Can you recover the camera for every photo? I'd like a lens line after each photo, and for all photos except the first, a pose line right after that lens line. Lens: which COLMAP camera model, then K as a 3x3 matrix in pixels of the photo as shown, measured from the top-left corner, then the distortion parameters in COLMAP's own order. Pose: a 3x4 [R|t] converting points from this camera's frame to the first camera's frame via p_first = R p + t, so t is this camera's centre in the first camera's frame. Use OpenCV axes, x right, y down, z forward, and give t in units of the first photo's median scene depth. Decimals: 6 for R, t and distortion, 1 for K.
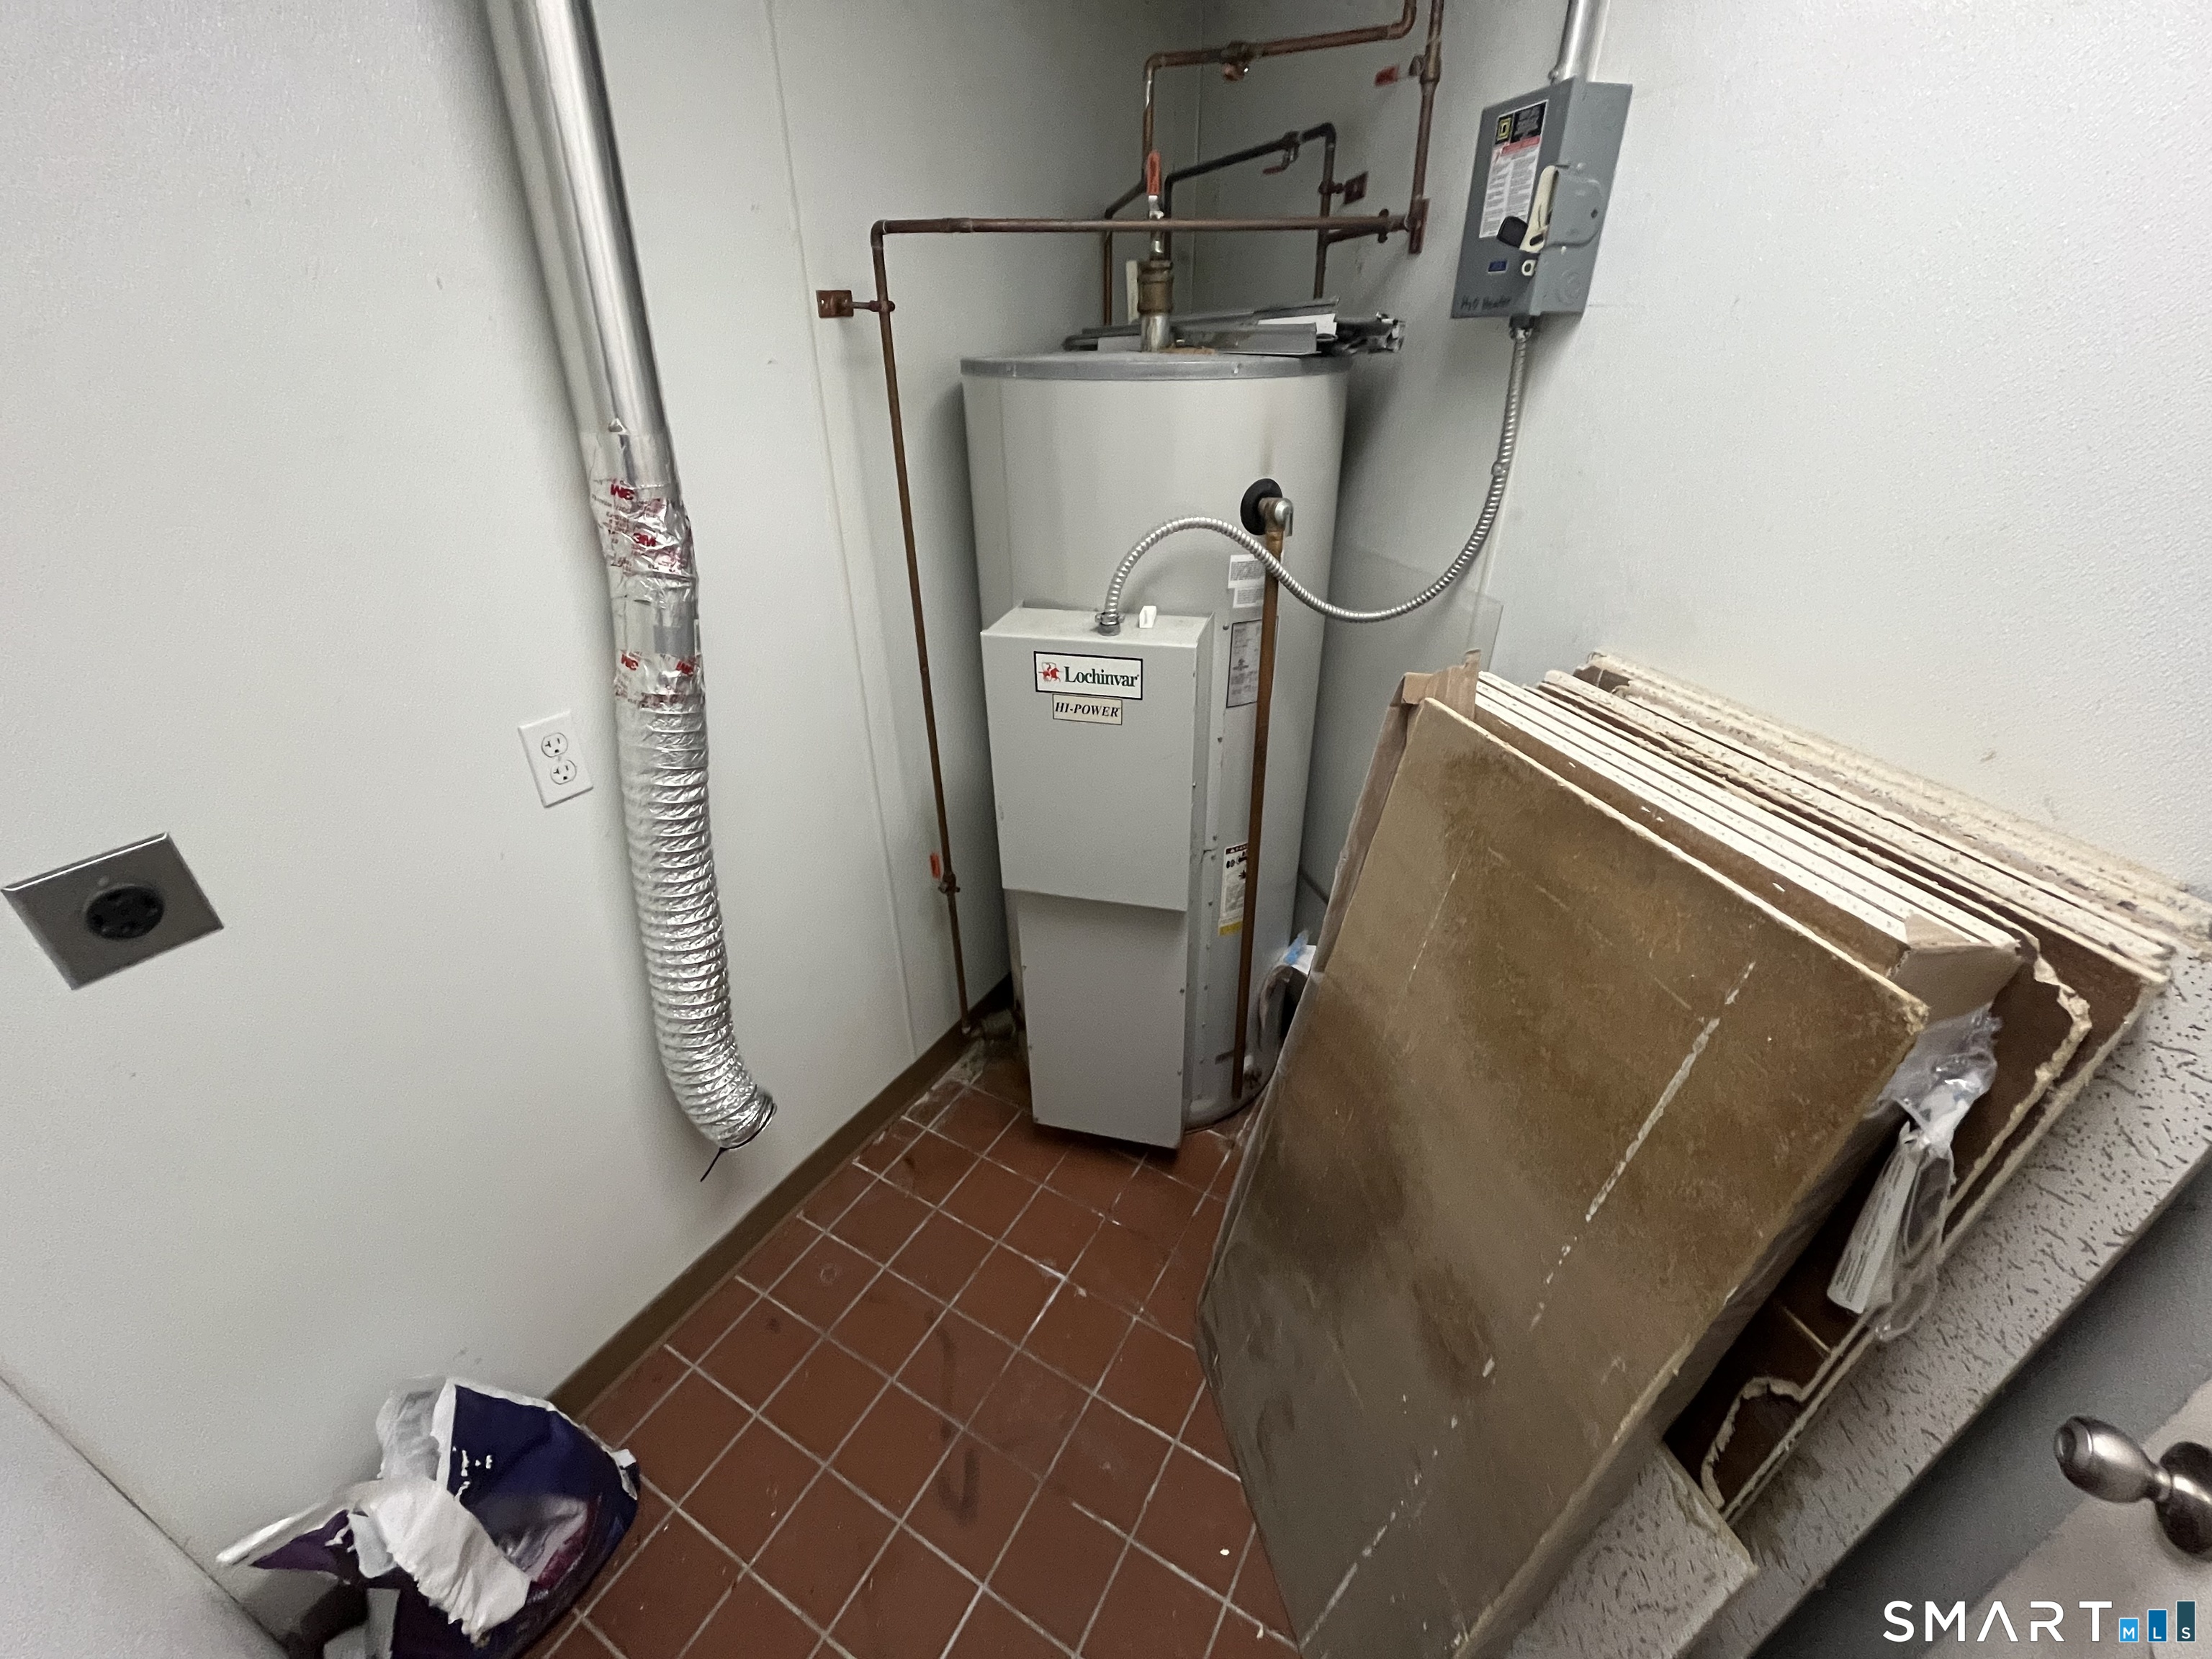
lens RADIAL K [[897.7, 0, 1106.0], [0, 897.7, 829.5], [0, 0, 1]] dist [-0.002561, -0.000196]
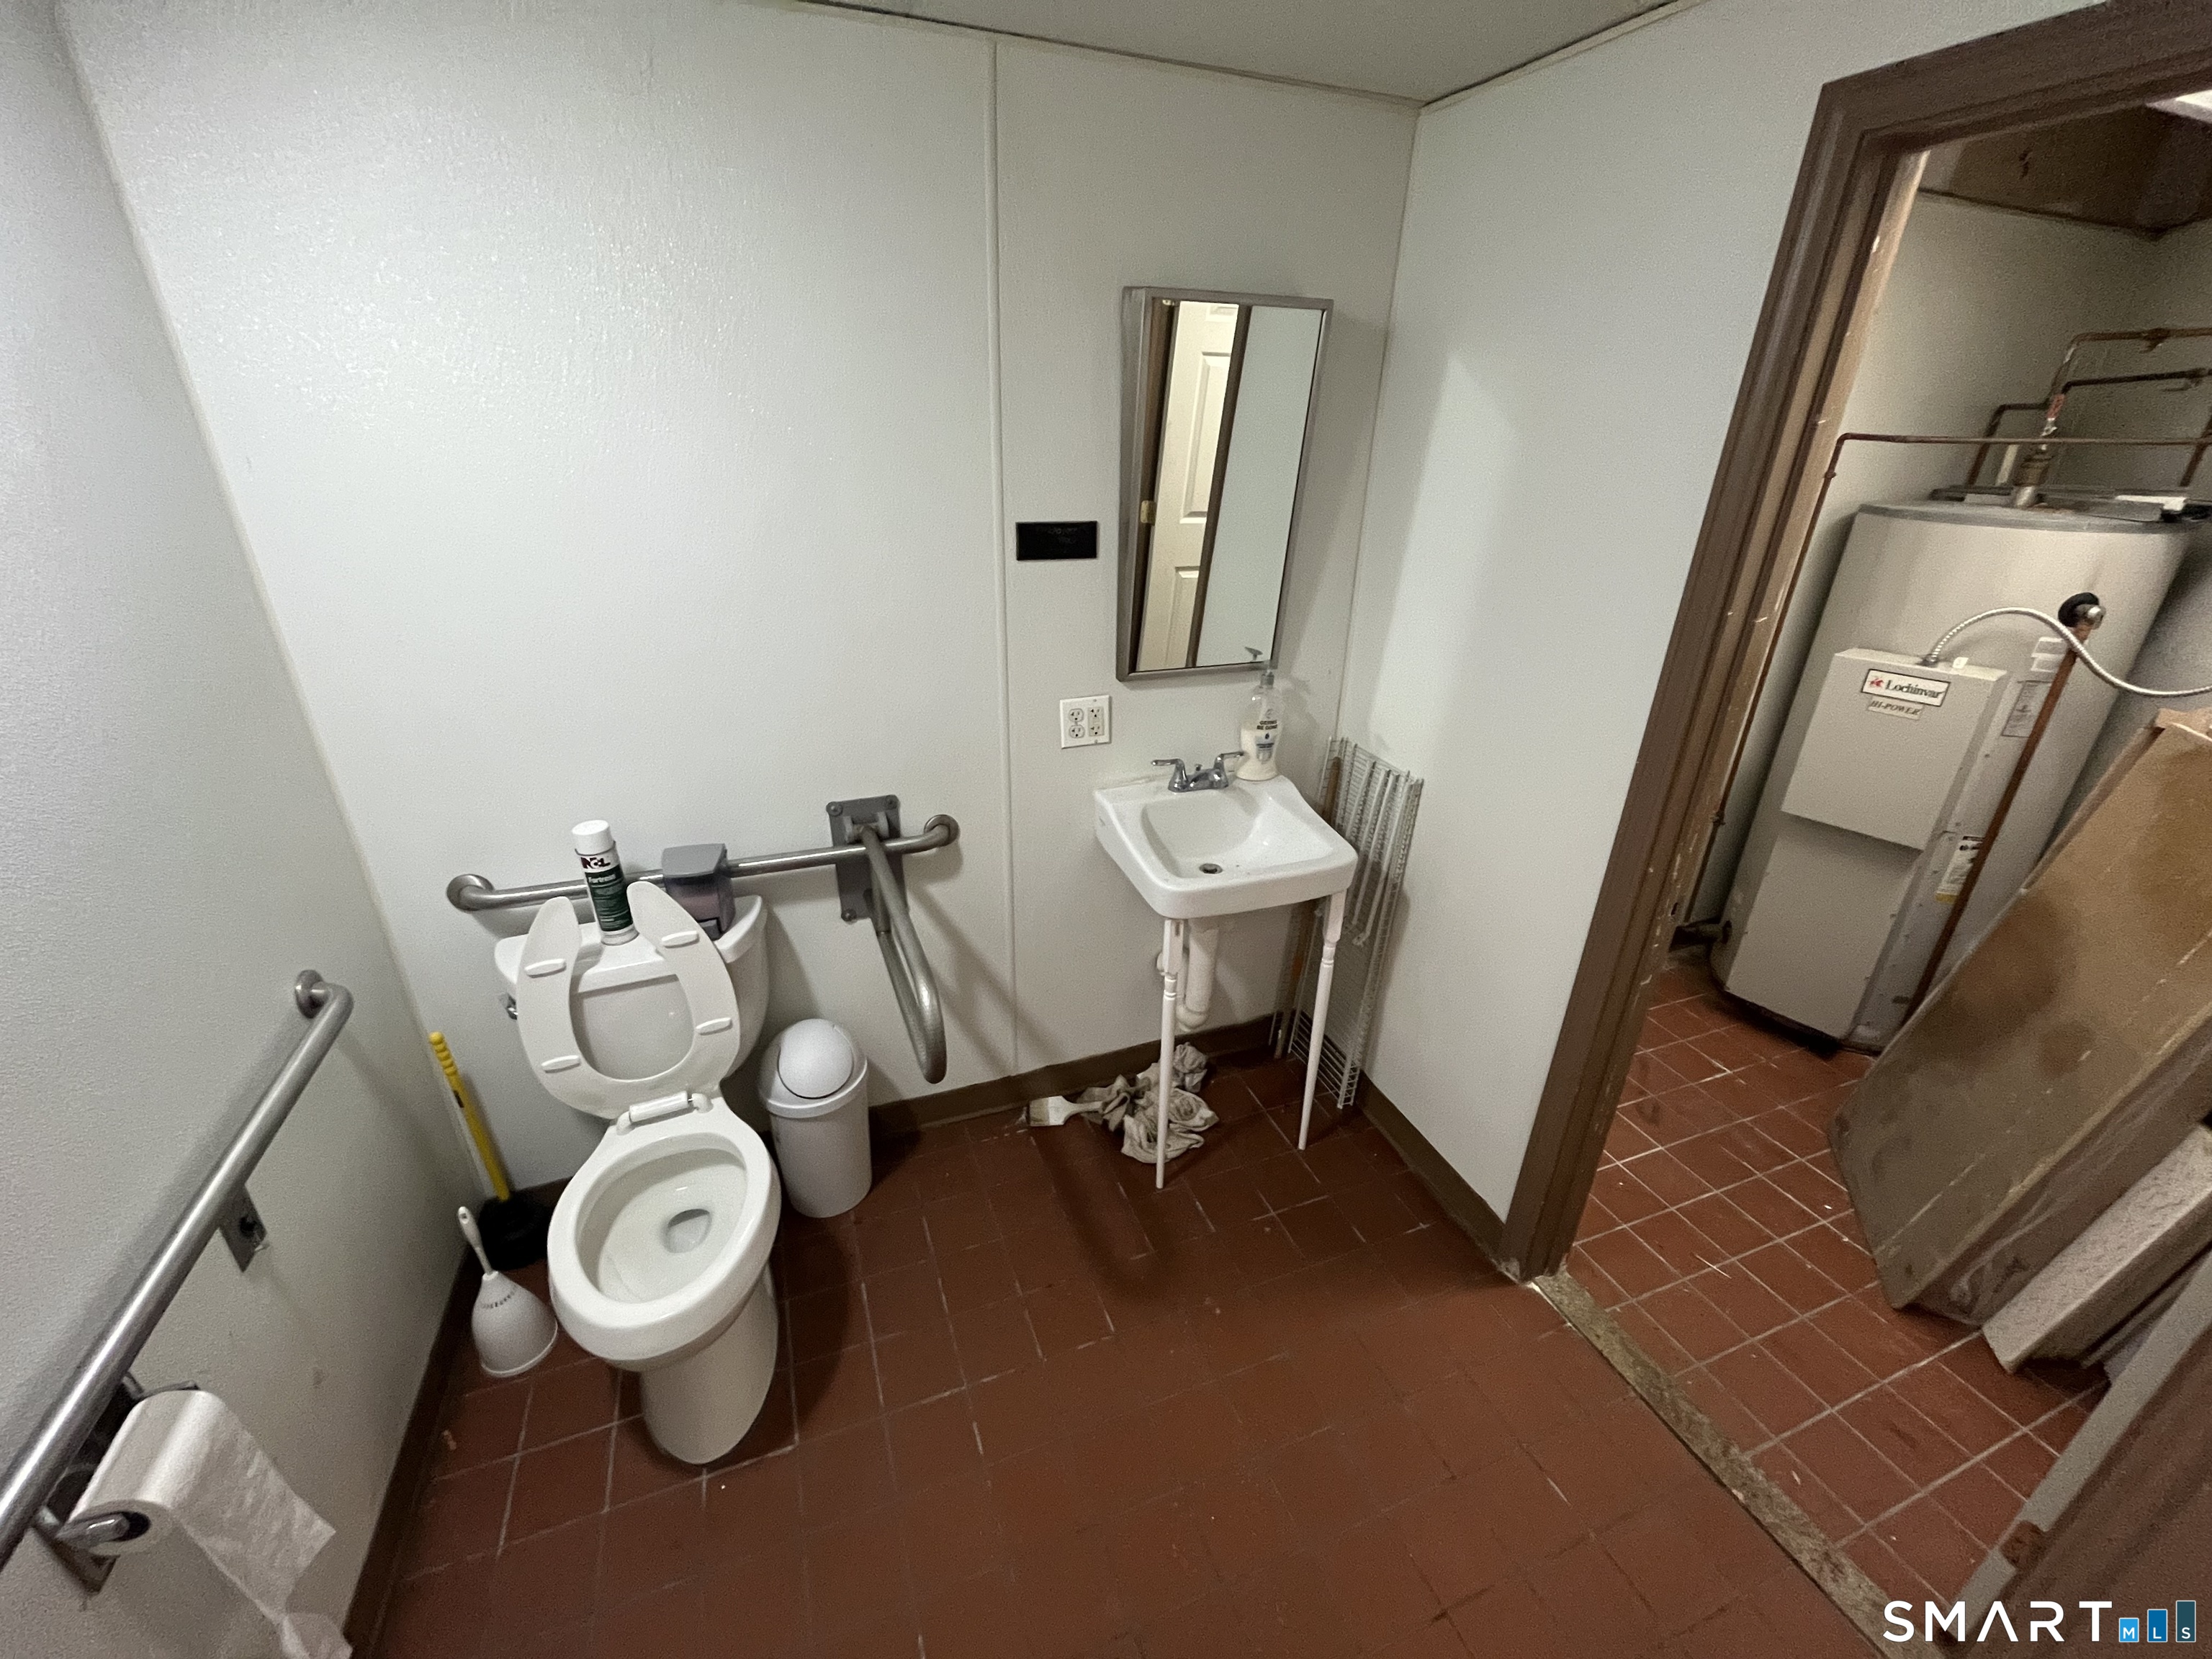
lens RADIAL K [[897.7, 0, 1106.0], [0, 897.7, 829.5], [0, 0, 1]] dist [-0.002561, -0.000196]
pose [[0.776646, 0.281206, -0.563688, -0.155311], [-0.329776, 0.943915, 0.016527, 0.531081], [0.536721, 0.173055, 0.825822, -1.123919]]
